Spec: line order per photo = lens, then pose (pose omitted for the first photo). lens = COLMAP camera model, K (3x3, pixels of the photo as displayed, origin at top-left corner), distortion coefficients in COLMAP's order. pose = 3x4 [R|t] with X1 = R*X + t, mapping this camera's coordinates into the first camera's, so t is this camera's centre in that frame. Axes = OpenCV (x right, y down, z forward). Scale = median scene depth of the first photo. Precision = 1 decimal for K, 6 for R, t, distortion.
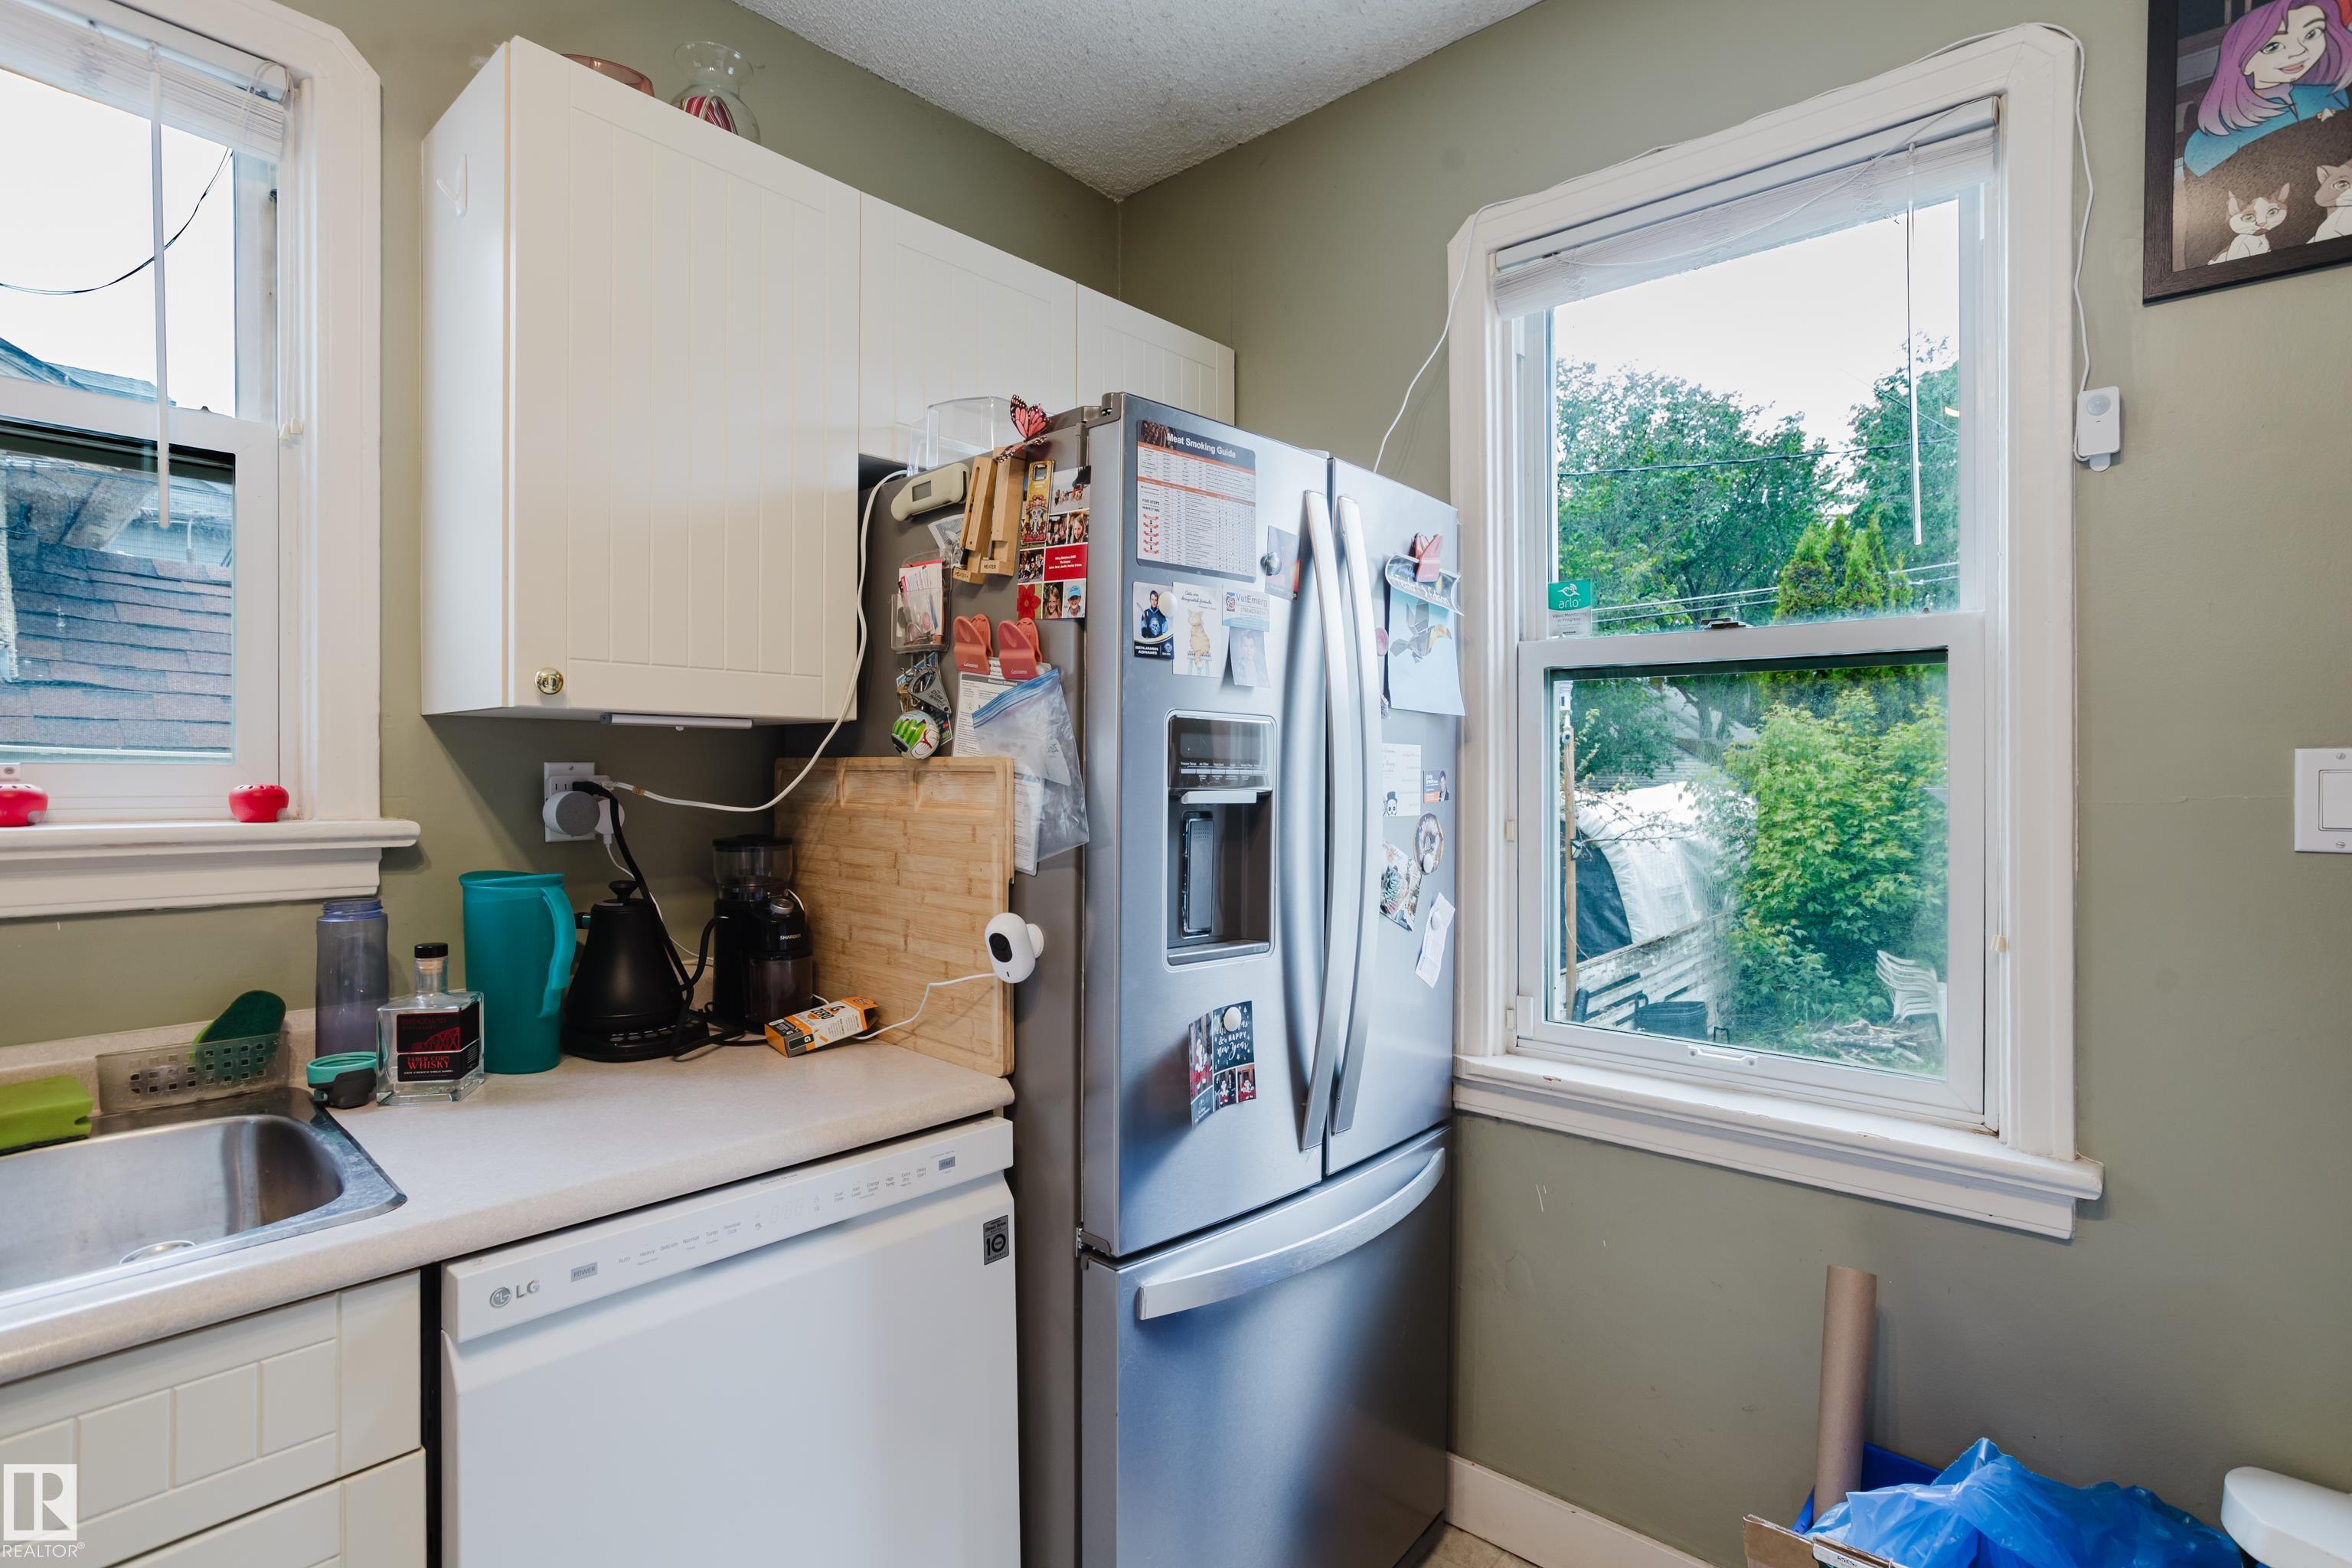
lens RADIAL K [[1140.0, 0, 1174.6], [0, 1140.0, 777.9], [0, 0, 1]] dist [-0.051710, 0.028817]
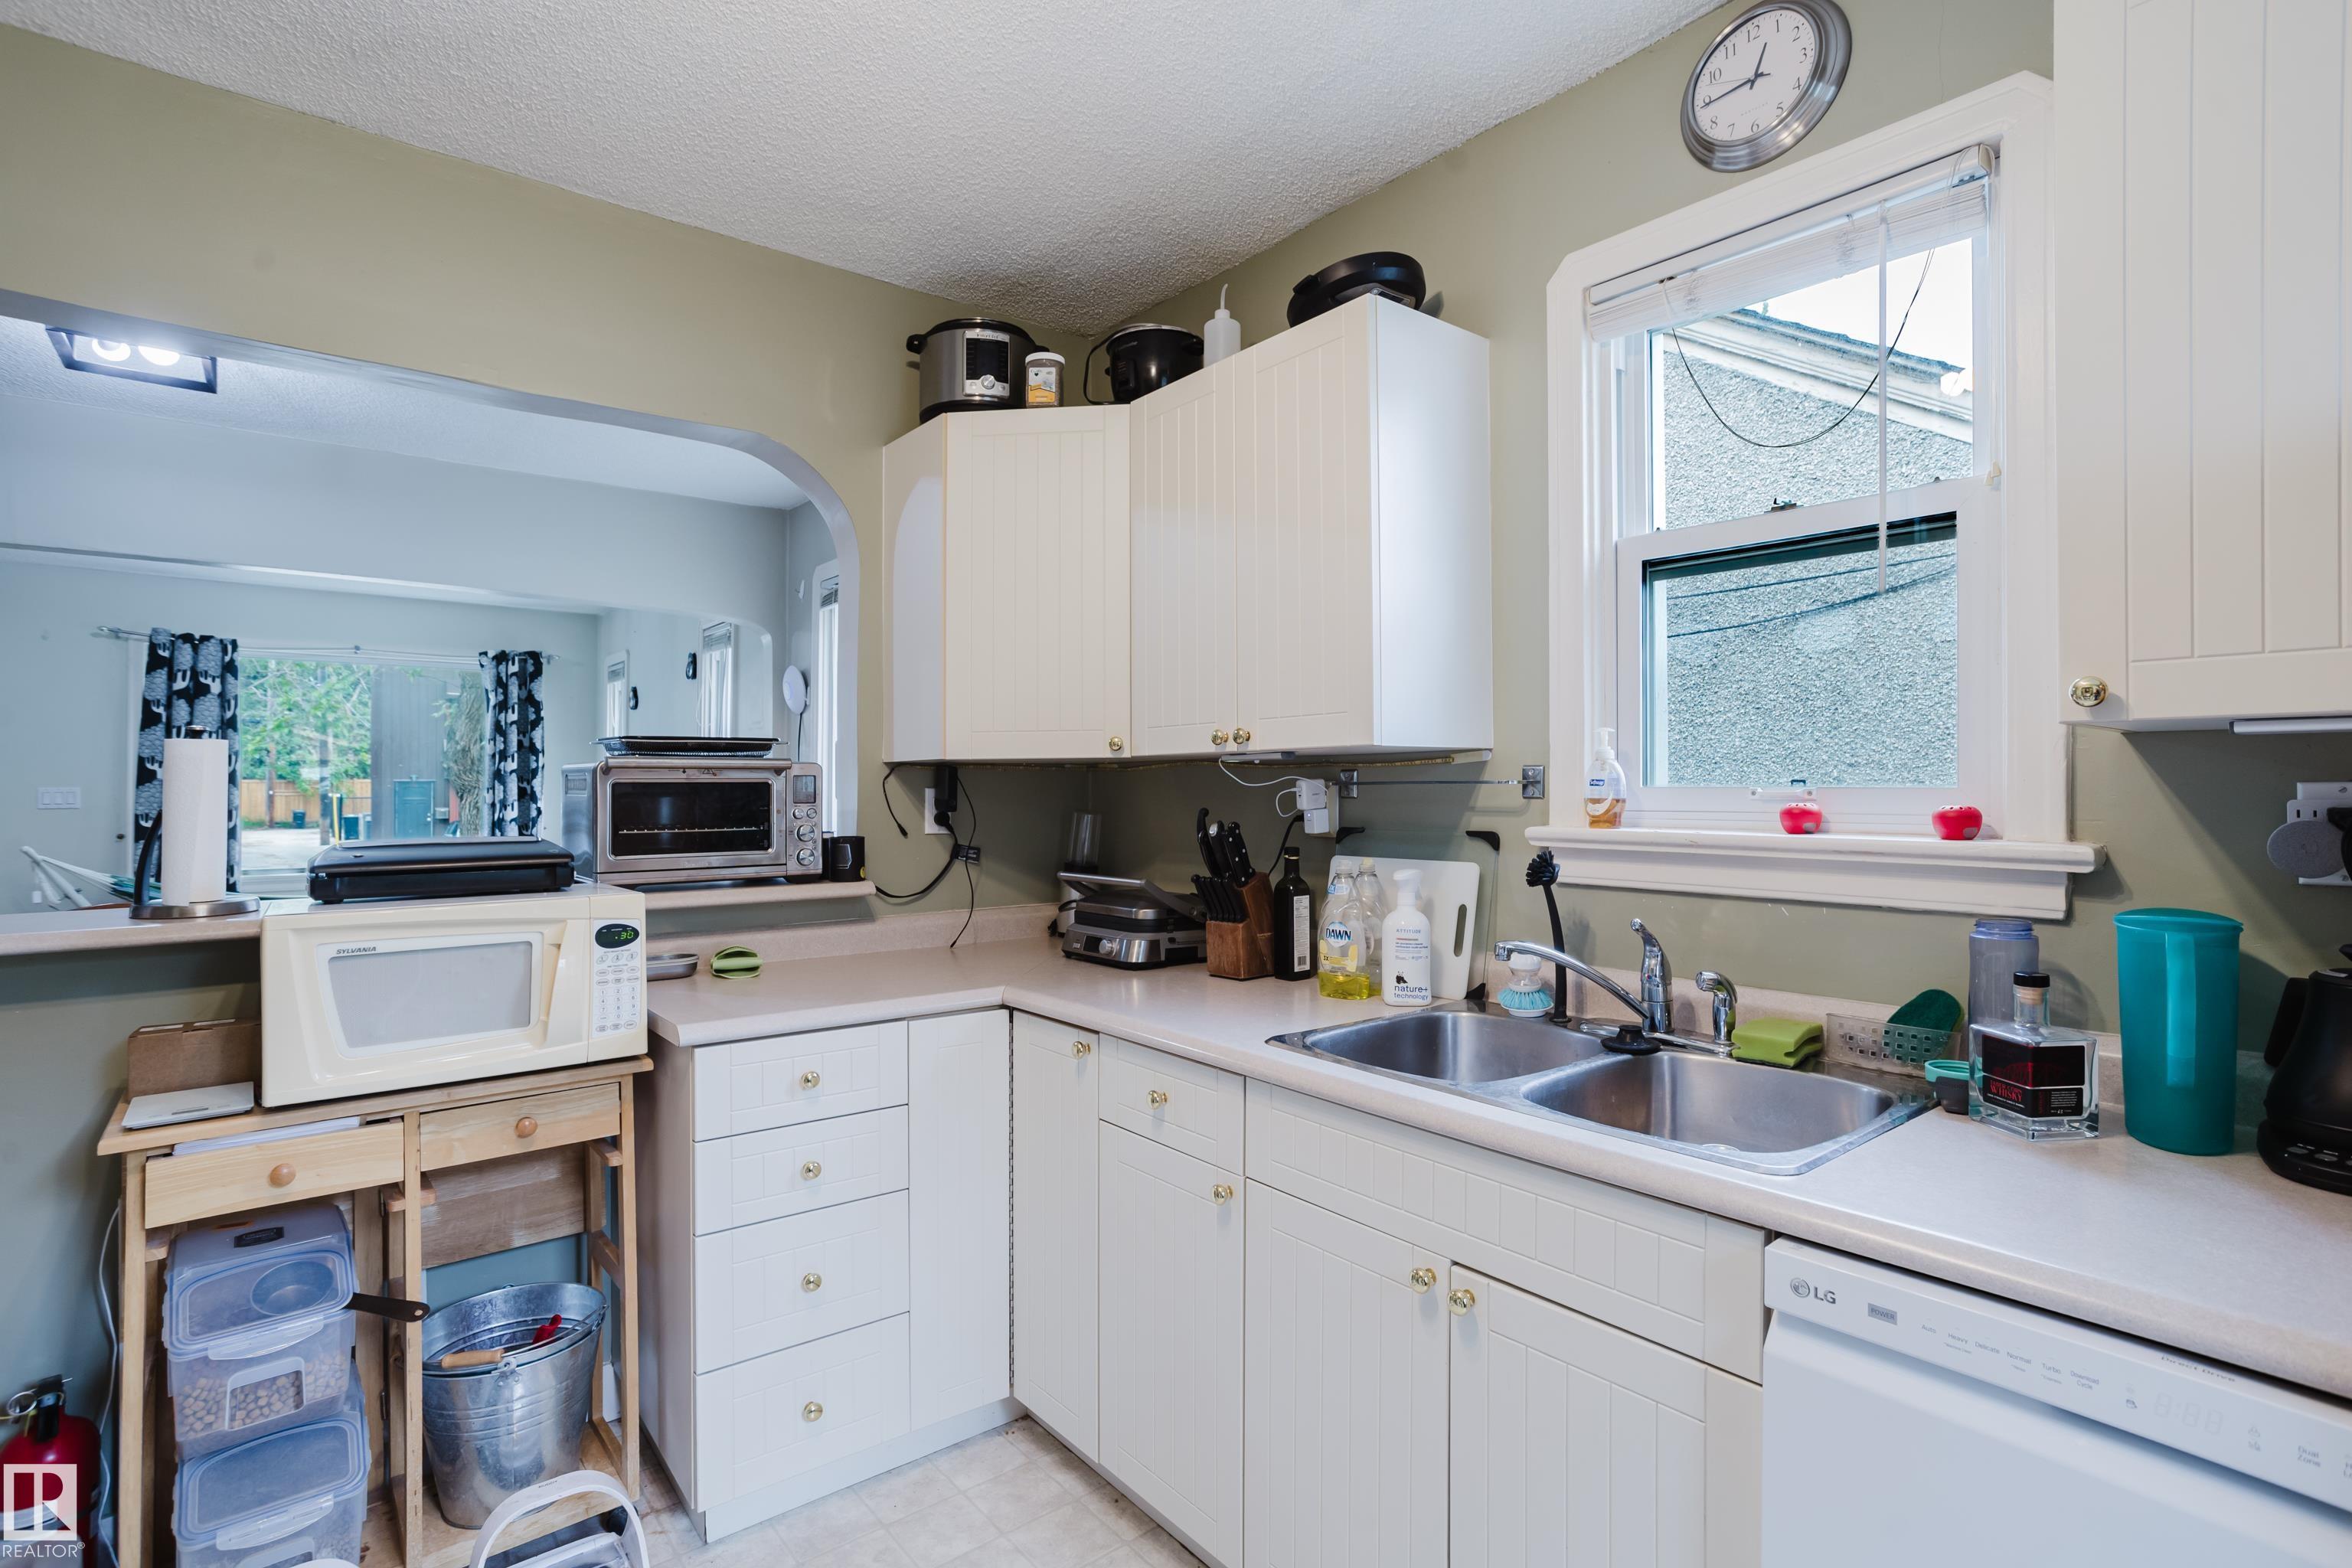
lens RADIAL K [[1140.0, 0, 1196.1], [0, 1140.0, 781.2], [0, 0, 1]] dist [-0.051710, 0.028817]
pose [[-0.149461, -0.008764, -0.988729, 0.365212], [-0.003770, 0.999958, -0.008294, -0.006022], [0.988760, 0.002487, -0.149488, 0.392287]]
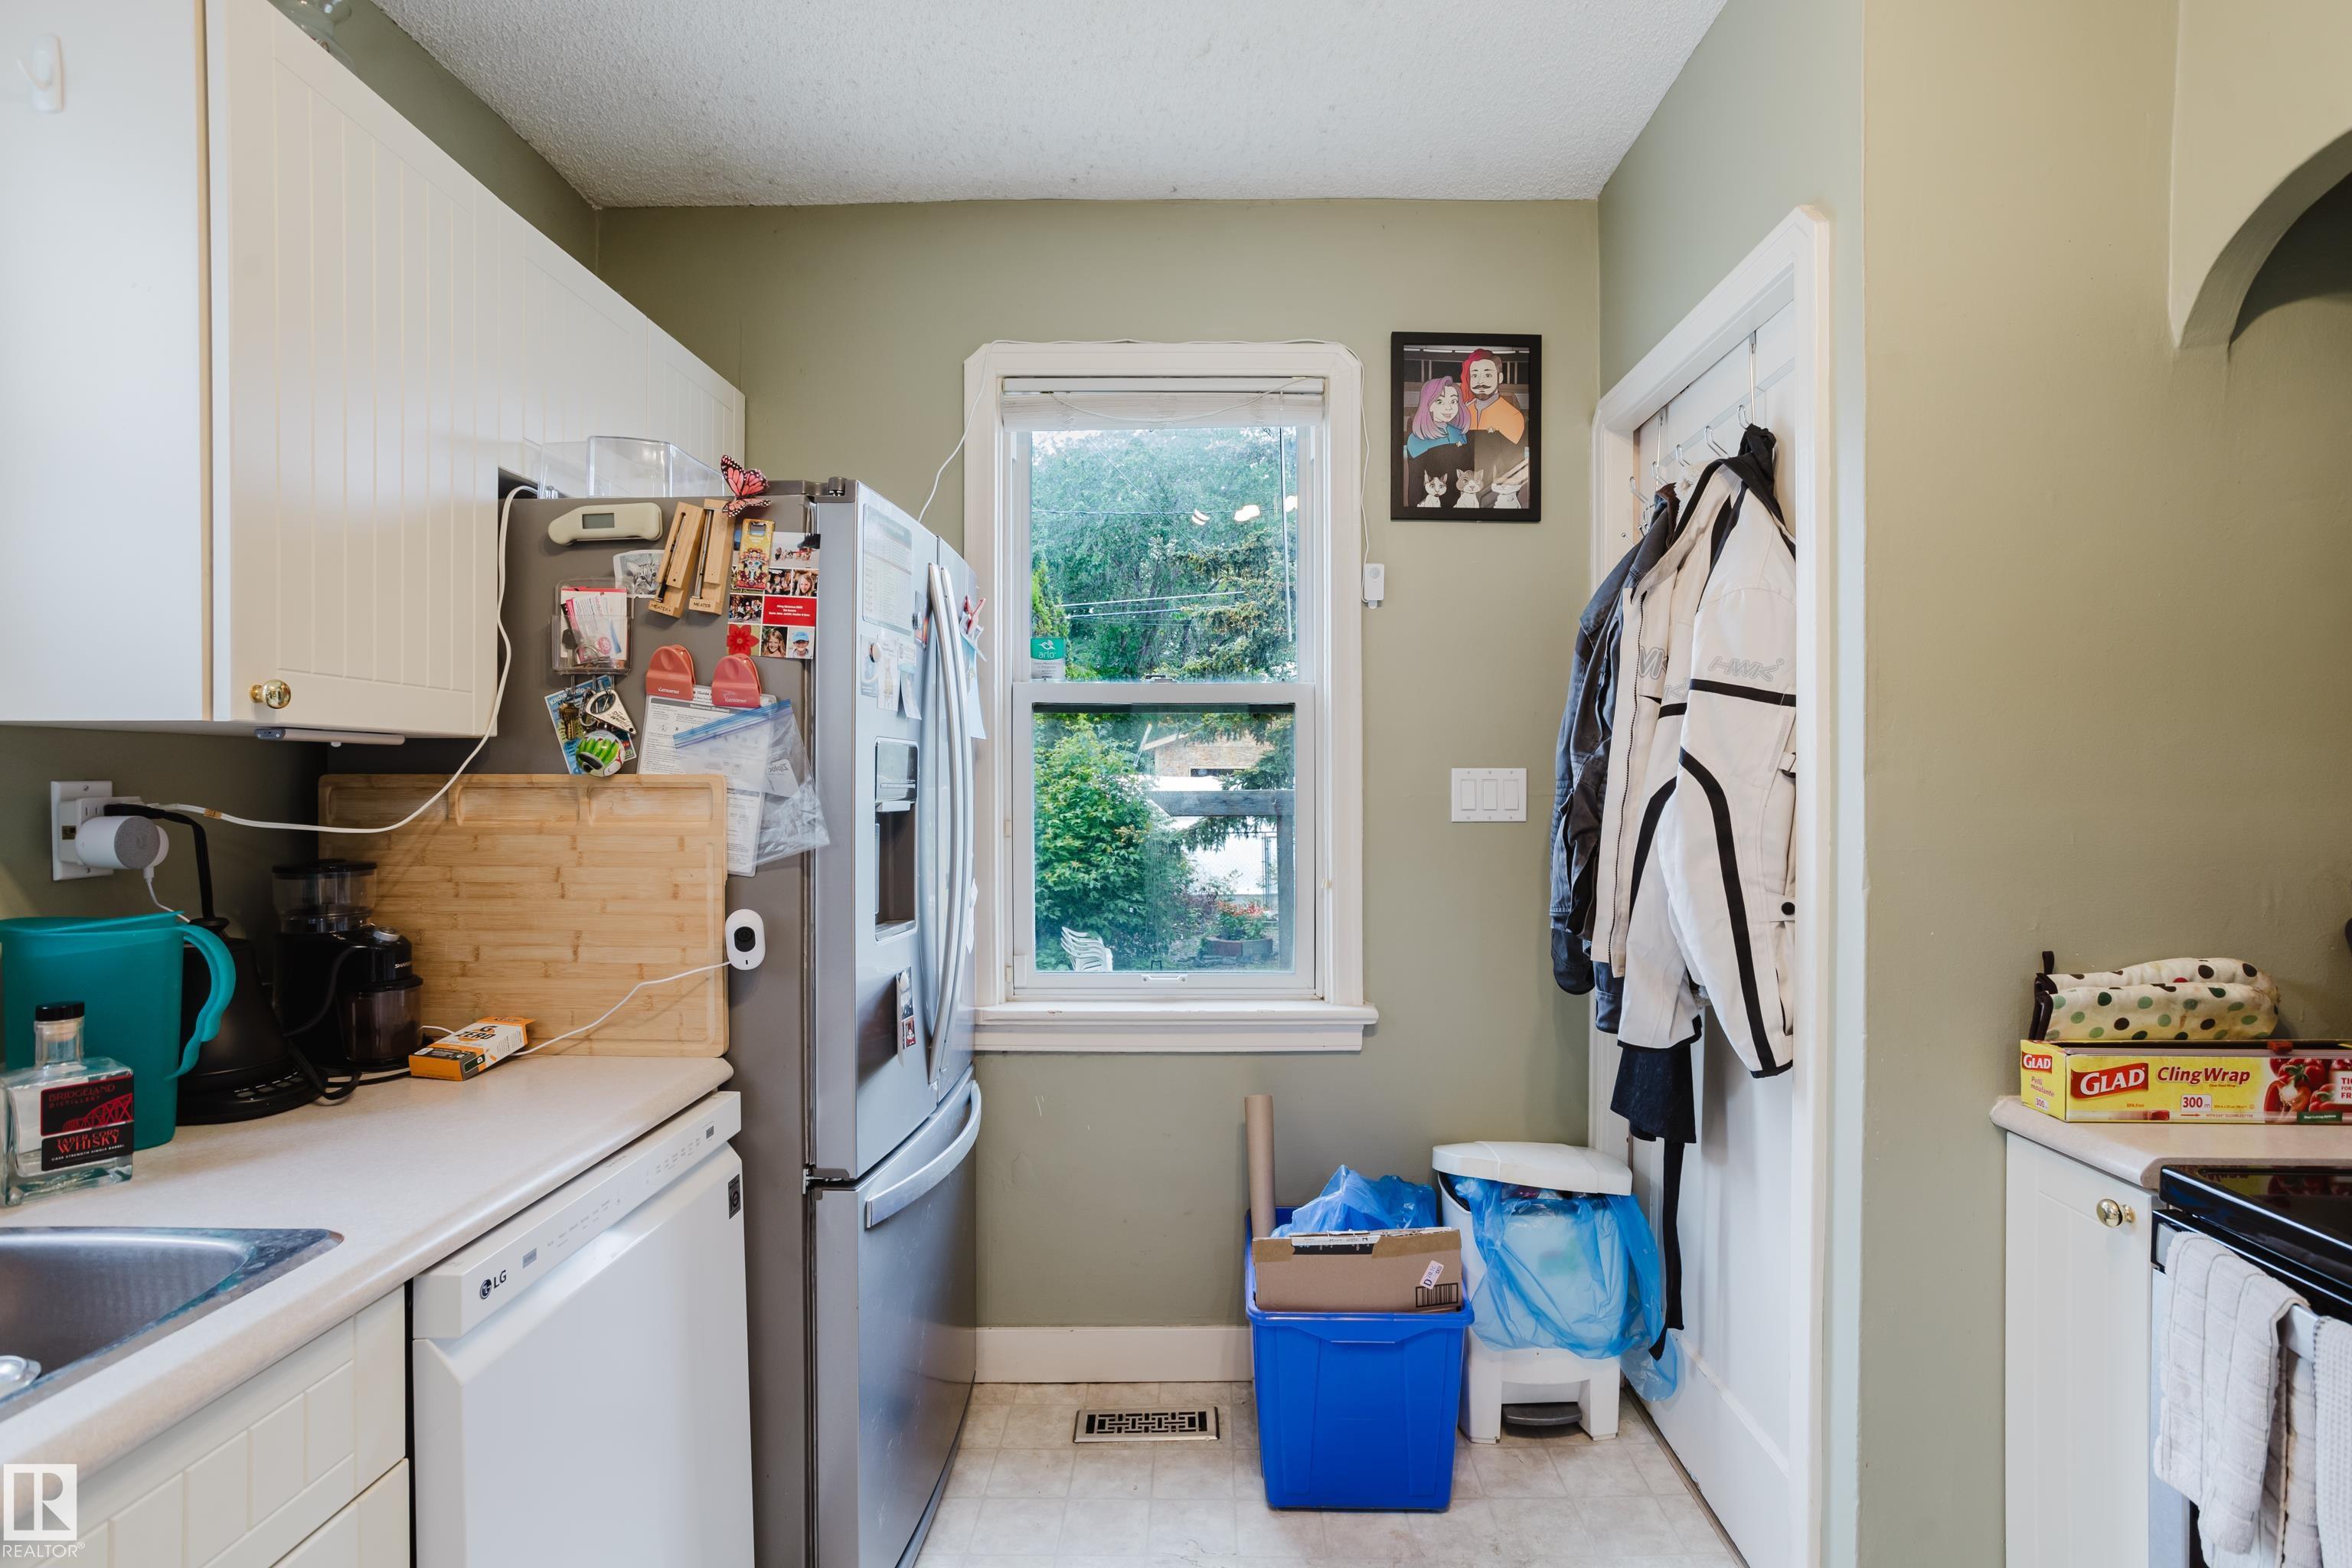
lens RADIAL K [[1140.0, 0, 1217.5], [0, 1140.0, 783.6], [0, 0, 1]] dist [-0.051710, 0.028817]
pose [[0.748191, -0.009077, 0.663421, -0.521979], [0.008890, 0.999954, 0.003655, -0.008999], [-0.663424, 0.003163, 0.748237, -0.170757]]
